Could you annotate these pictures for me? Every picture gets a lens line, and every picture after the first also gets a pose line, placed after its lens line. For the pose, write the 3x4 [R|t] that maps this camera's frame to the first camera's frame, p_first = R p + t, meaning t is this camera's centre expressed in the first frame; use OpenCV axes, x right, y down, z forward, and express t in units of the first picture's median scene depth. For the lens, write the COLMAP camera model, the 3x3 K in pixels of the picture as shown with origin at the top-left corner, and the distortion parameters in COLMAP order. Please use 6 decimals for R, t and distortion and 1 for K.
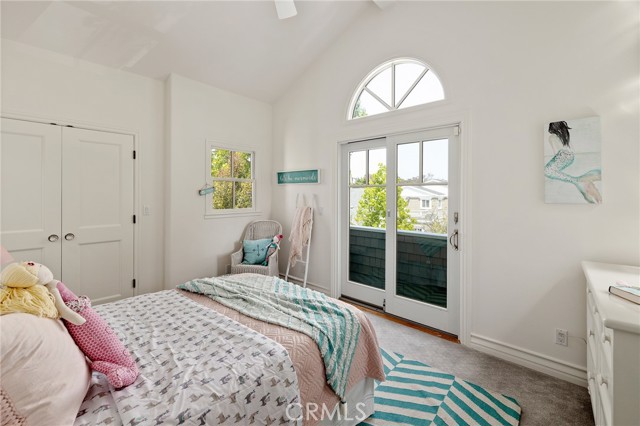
lens RADIAL K [[271.9, 0, 319.6], [0, 271.9, 192.9], [0, 0, 1]] dist [0.000362, -0.000001]
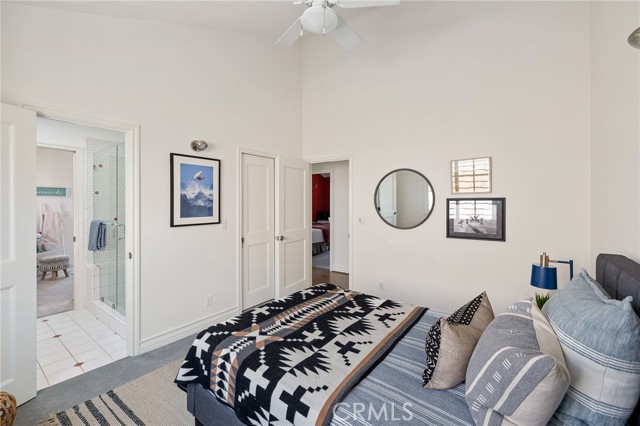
lens RADIAL K [[271.1, 0, 321.1], [0, 271.1, 205.0], [0, 0, 1]] dist [0.001714, 0.000241]
pose [[-0.086492, -0.007011, 0.996228, -1.985794], [-0.011210, 0.999919, 0.006064, -0.015772], [-0.996189, -0.010644, -0.086563, -0.408394]]
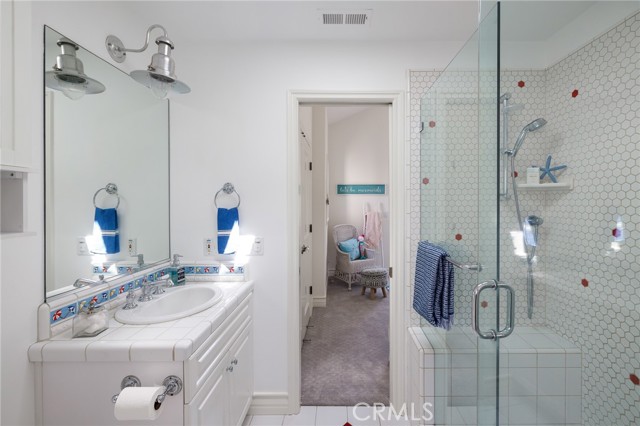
lens RADIAL K [[271.1, 0, 321.1], [0, 271.1, 205.0], [0, 0, 1]] dist [0.001714, 0.000241]
pose [[0.791069, -0.011601, 0.611617, -1.259835], [-0.000310, 0.999812, 0.019365, -0.011825], [-0.611727, -0.015508, 0.790917, 0.135799]]
